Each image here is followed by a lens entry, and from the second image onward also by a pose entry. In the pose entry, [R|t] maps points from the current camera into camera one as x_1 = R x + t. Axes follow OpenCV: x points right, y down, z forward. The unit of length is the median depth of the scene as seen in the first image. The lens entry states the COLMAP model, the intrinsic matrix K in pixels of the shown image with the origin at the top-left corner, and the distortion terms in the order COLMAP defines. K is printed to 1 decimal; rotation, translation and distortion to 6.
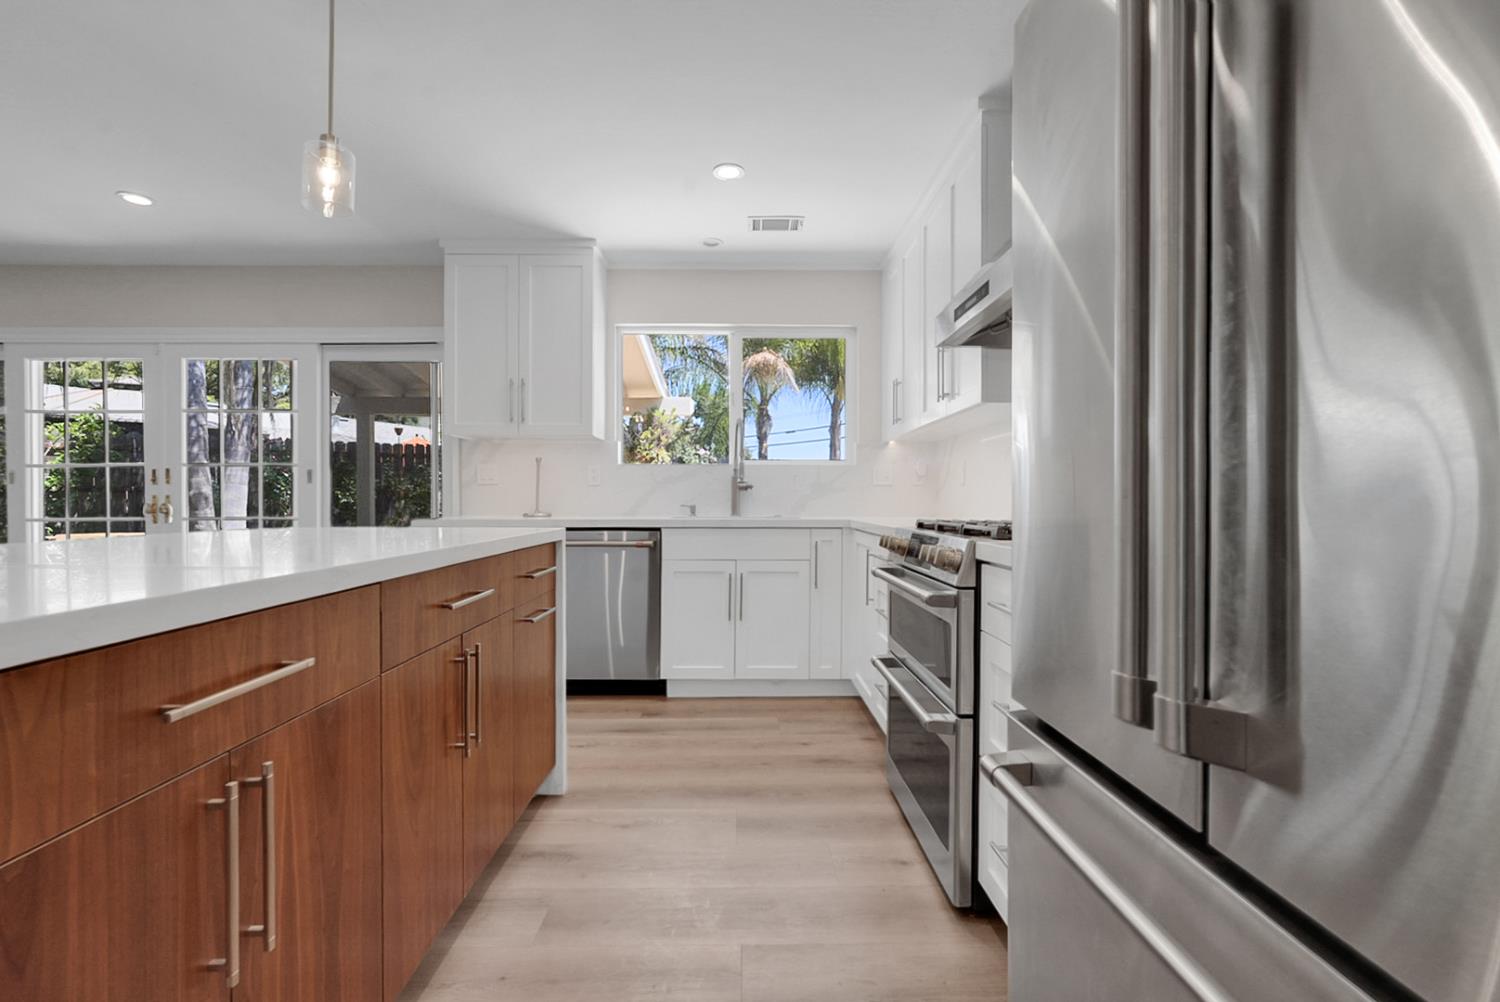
lens RADIAL K [[658.2, 0, 750.9], [0, 658.2, 501.5], [0, 0, 1]] dist [-0.012718, 0.005718]
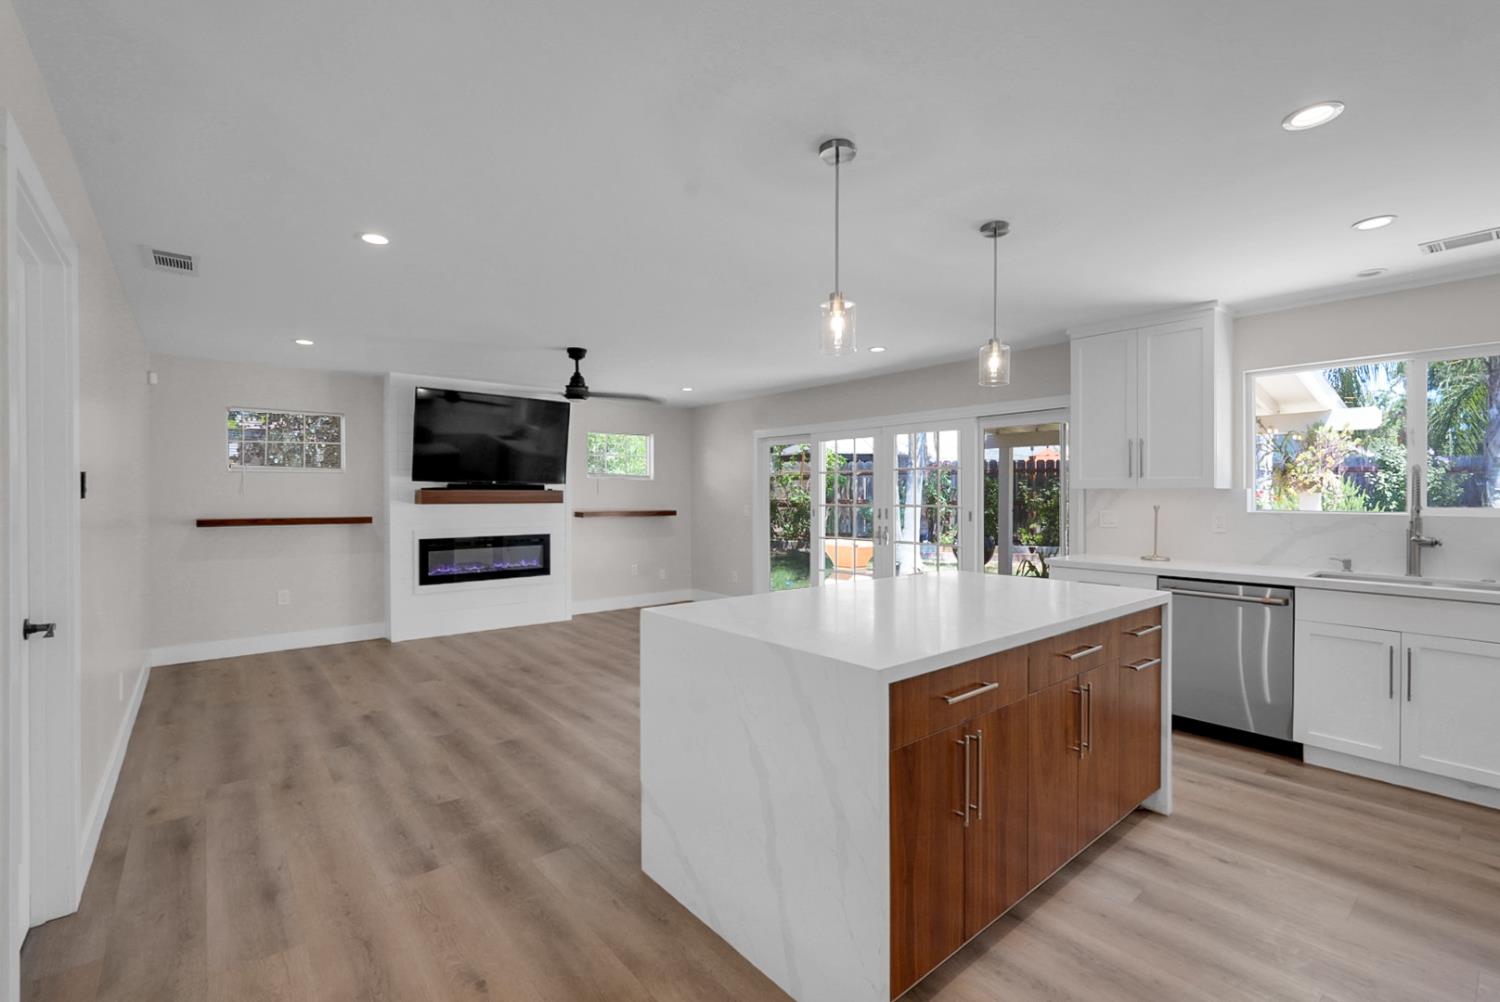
lens RADIAL K [[658.2, 0, 750.9], [0, 658.2, 501.5], [0, 0, 1]] dist [-0.012718, 0.005718]
pose [[0.625235, 0.004000, -0.780426, 0.122200], [0.000065, 0.999987, 0.005177, -0.095286], [0.780436, -0.003288, 0.625227, -0.243105]]
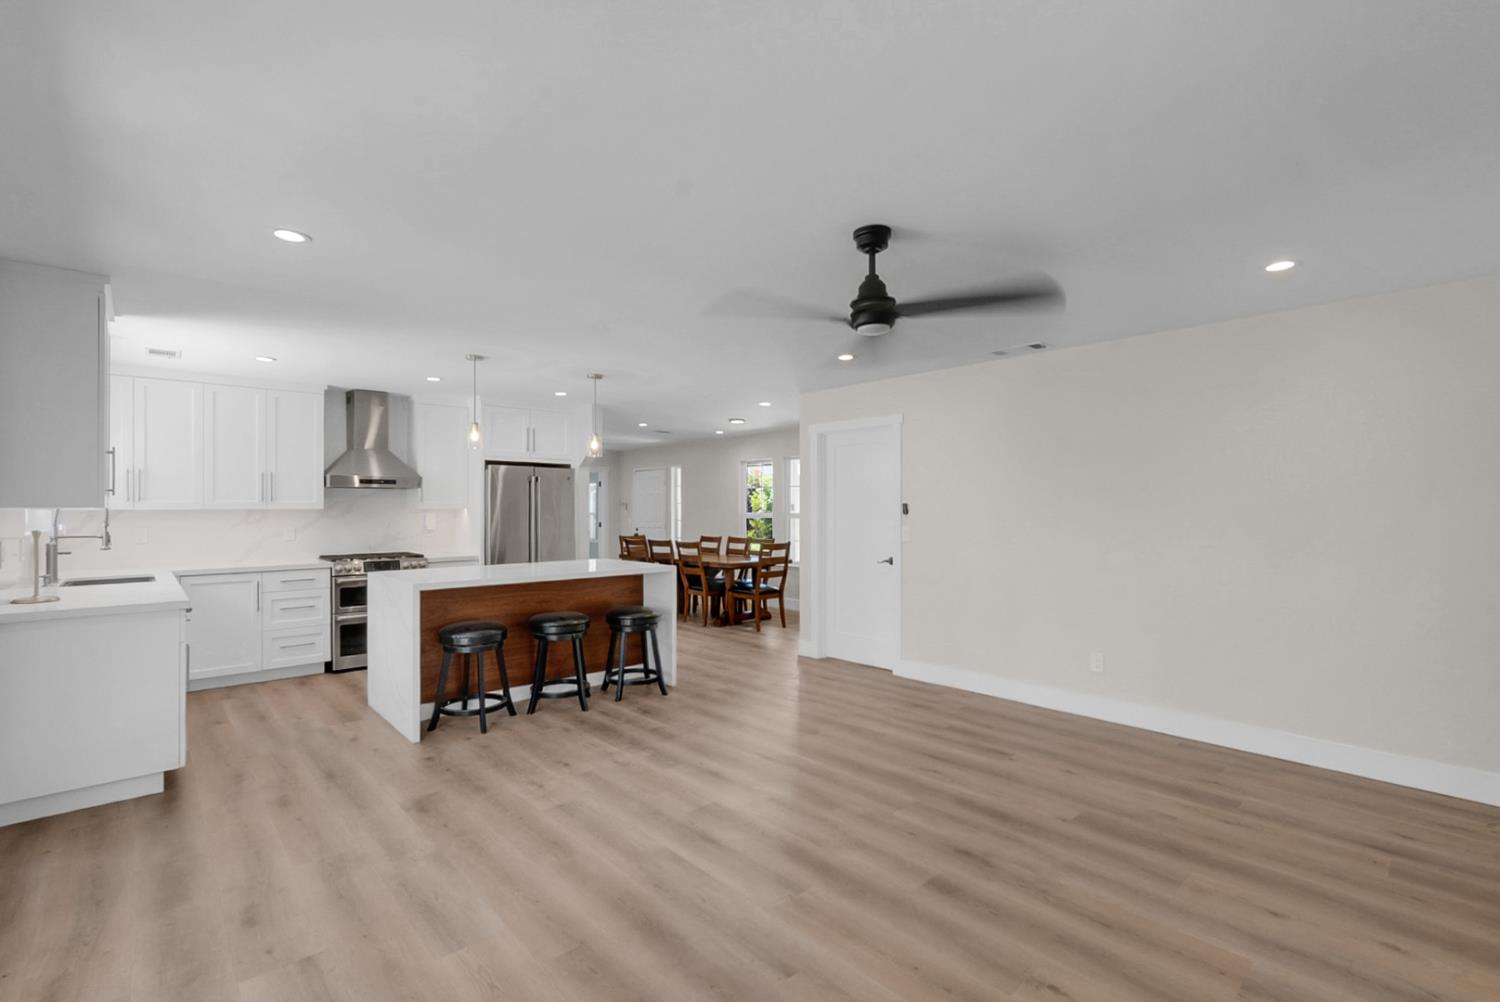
lens RADIAL K [[658.2, 0, 750.9], [0, 658.2, 501.5], [0, 0, 1]] dist [-0.012718, 0.005718]
pose [[-0.665044, 0.003433, 0.746797, -1.916438], [0.001983, 0.999994, -0.002831, -0.124846], [-0.746802, -0.000402, -0.665046, 1.096602]]
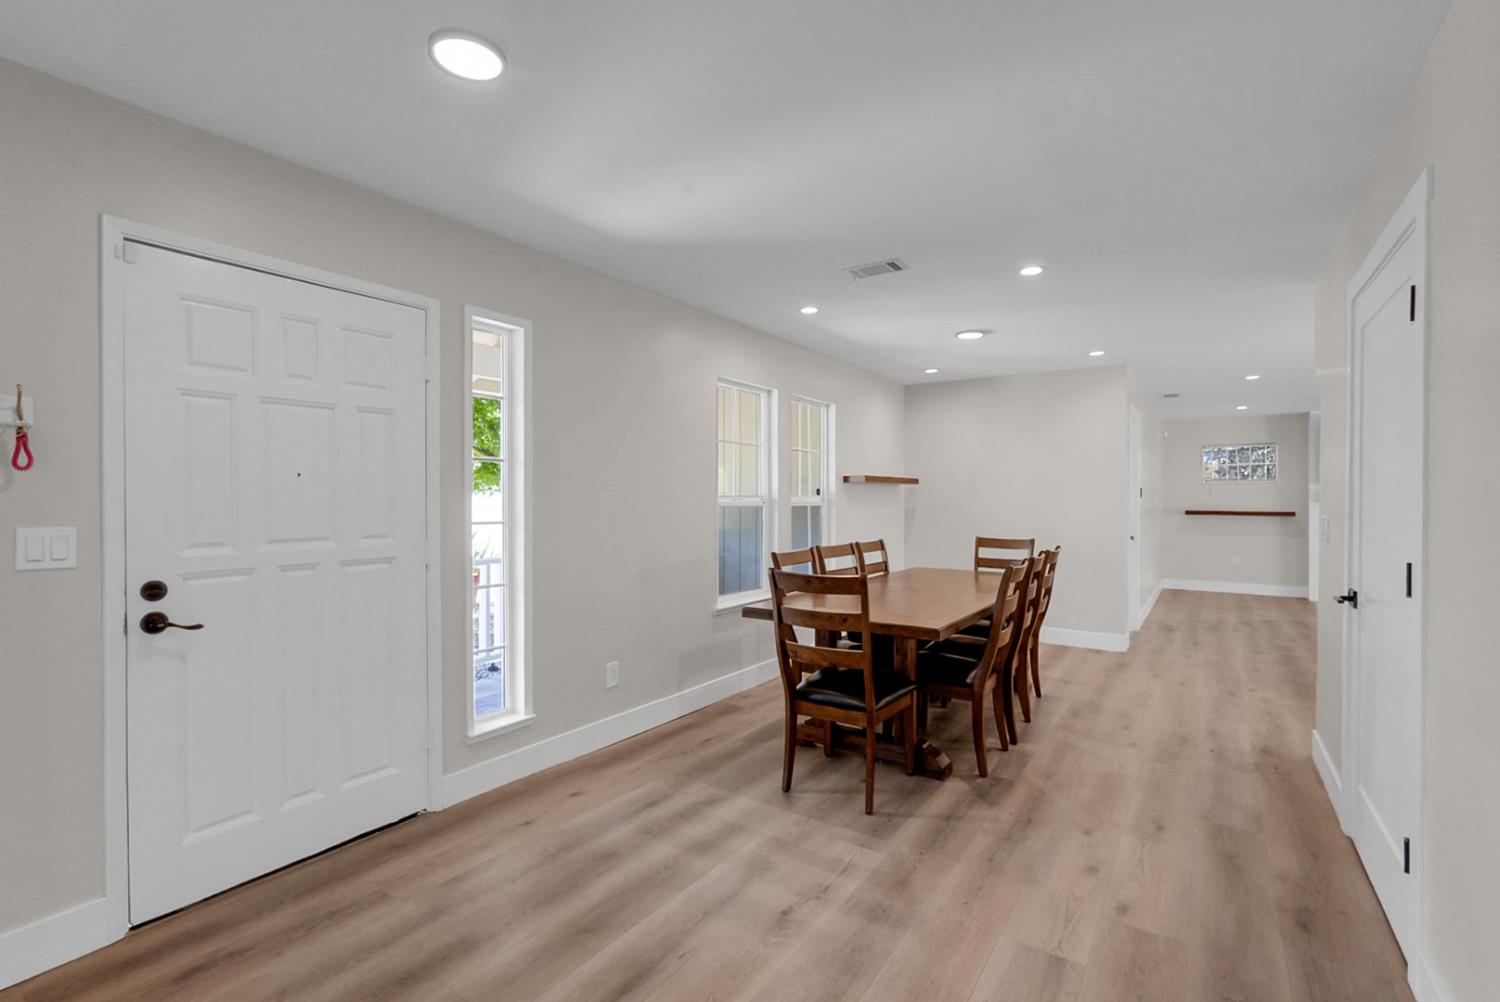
lens RADIAL K [[658.2, 0, 750.9], [0, 658.2, 501.5], [0, 0, 1]] dist [-0.012718, 0.005718]
pose [[-0.588381, -0.006086, -0.808561, 1.546672], [-0.006980, 0.999973, -0.002448, -0.062485], [0.808554, 0.004204, -0.588407, -0.146925]]
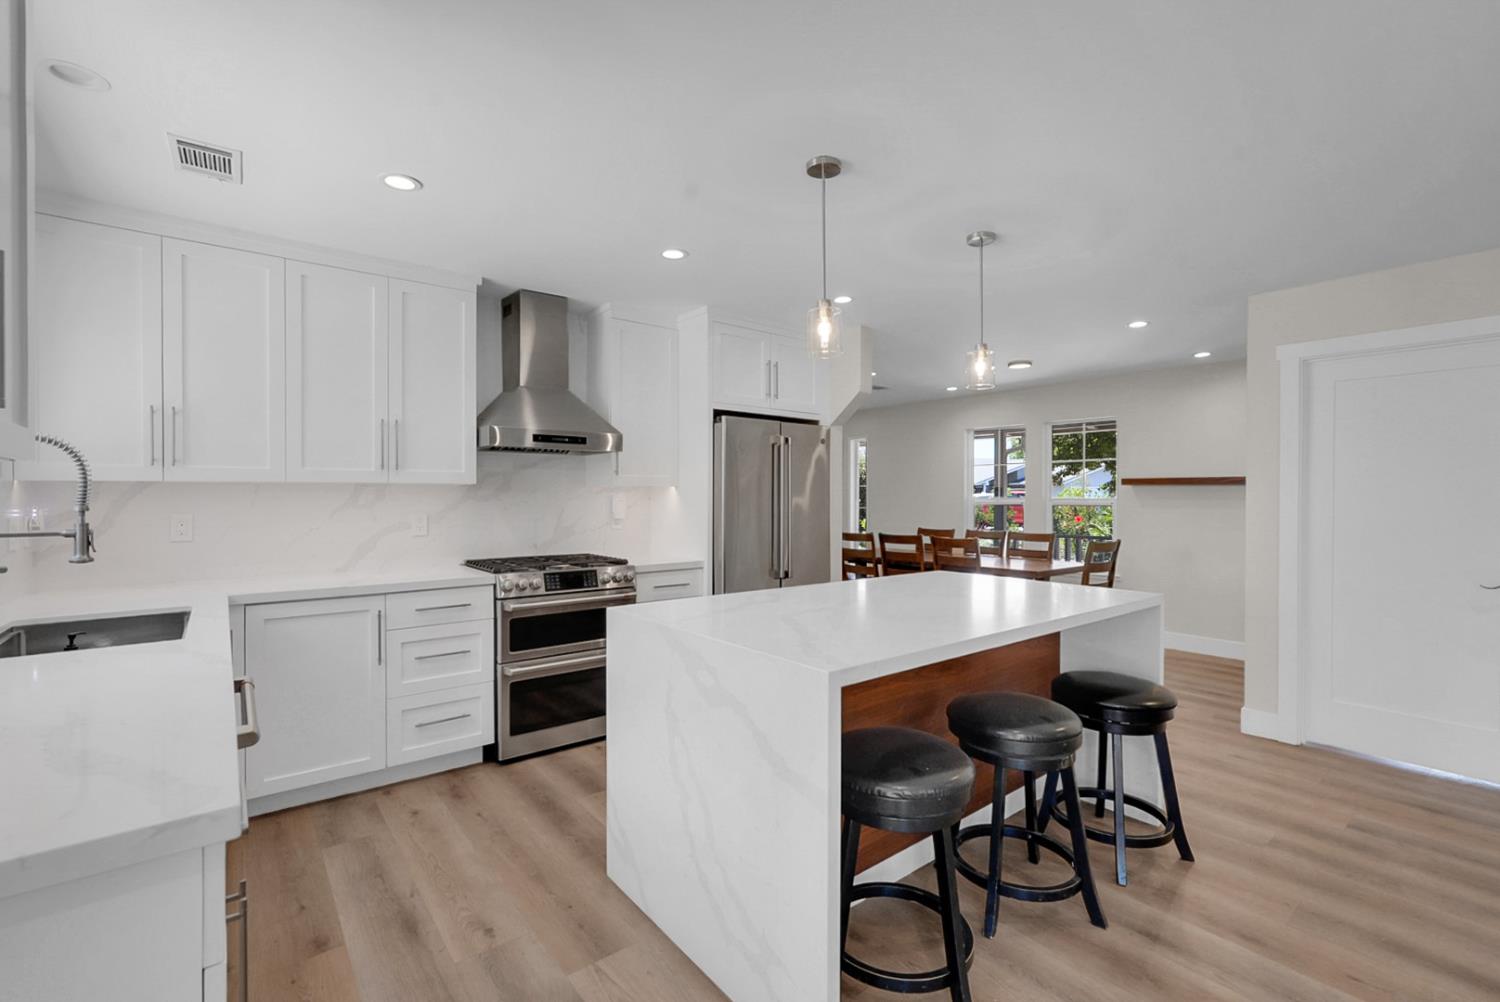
lens RADIAL K [[652.4, 0, 765.3], [0, 652.4, 495.0], [0, 0, 1]] dist [-0.010857, 0.005647]
pose [[-0.620839, -0.006871, 0.783908, -0.893205], [-0.002723, 0.999974, 0.006608, -0.100868], [-0.783934, 0.001968, -0.620841, 1.068506]]
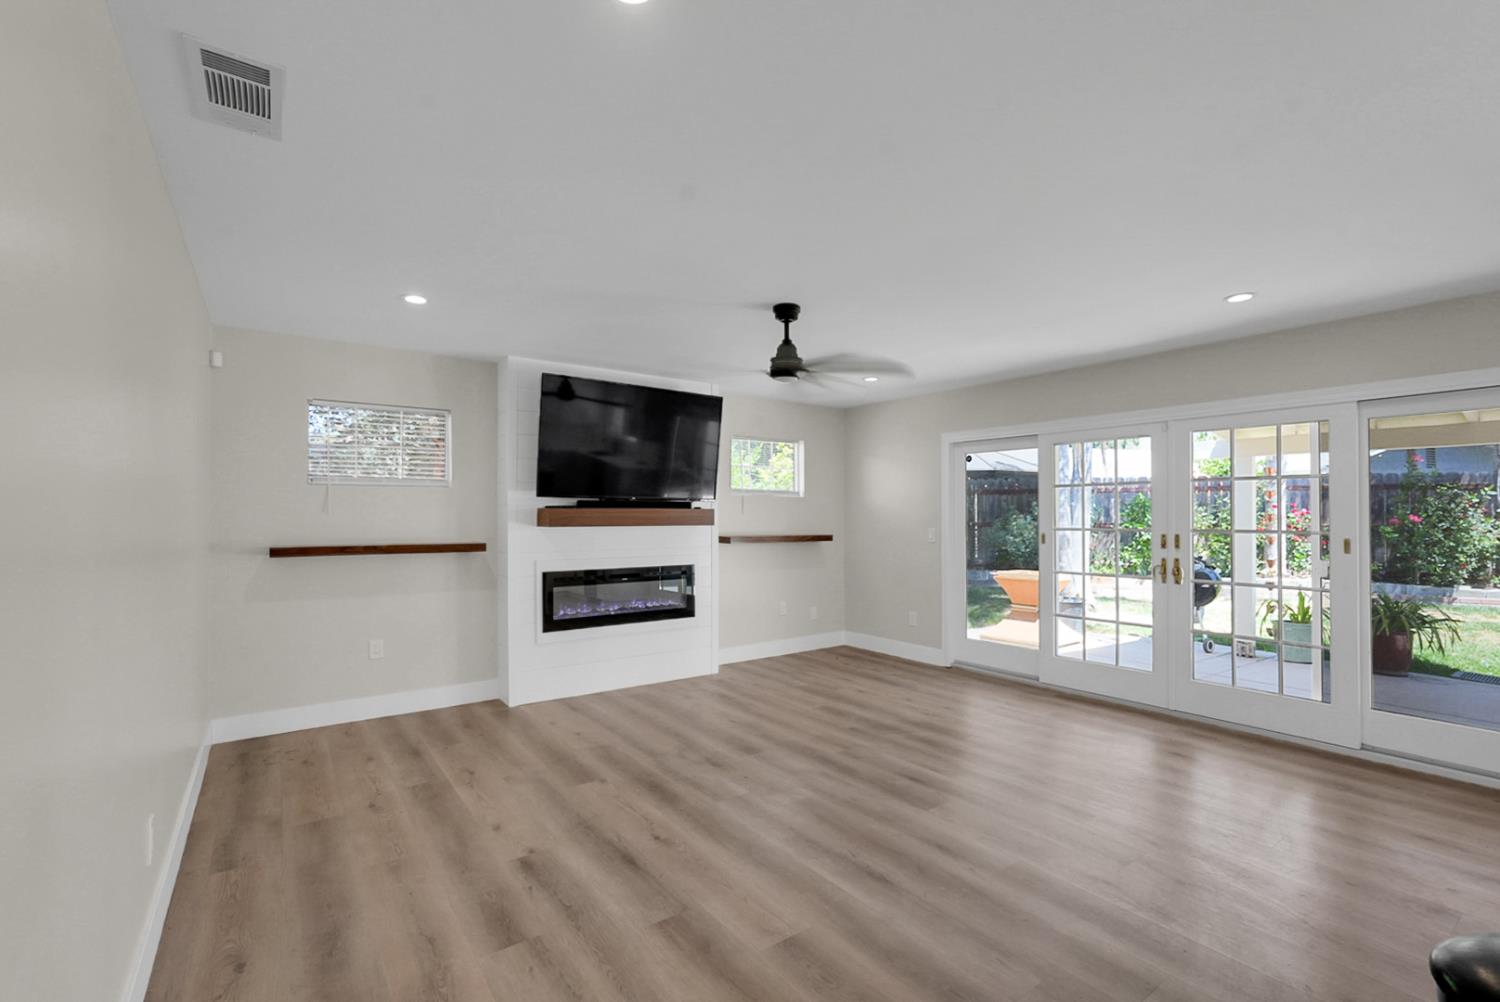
lens RADIAL K [[655.3, 0, 749.3], [0, 655.3, 519.6], [0, 0, 1]] dist [-0.011620, 0.000487]
pose [[0.573305, 0.000028, -0.819342, -0.520224], [-0.001092, 0.999999, -0.000729, -0.093038], [0.819341, 0.001312, 0.573305, -0.265684]]
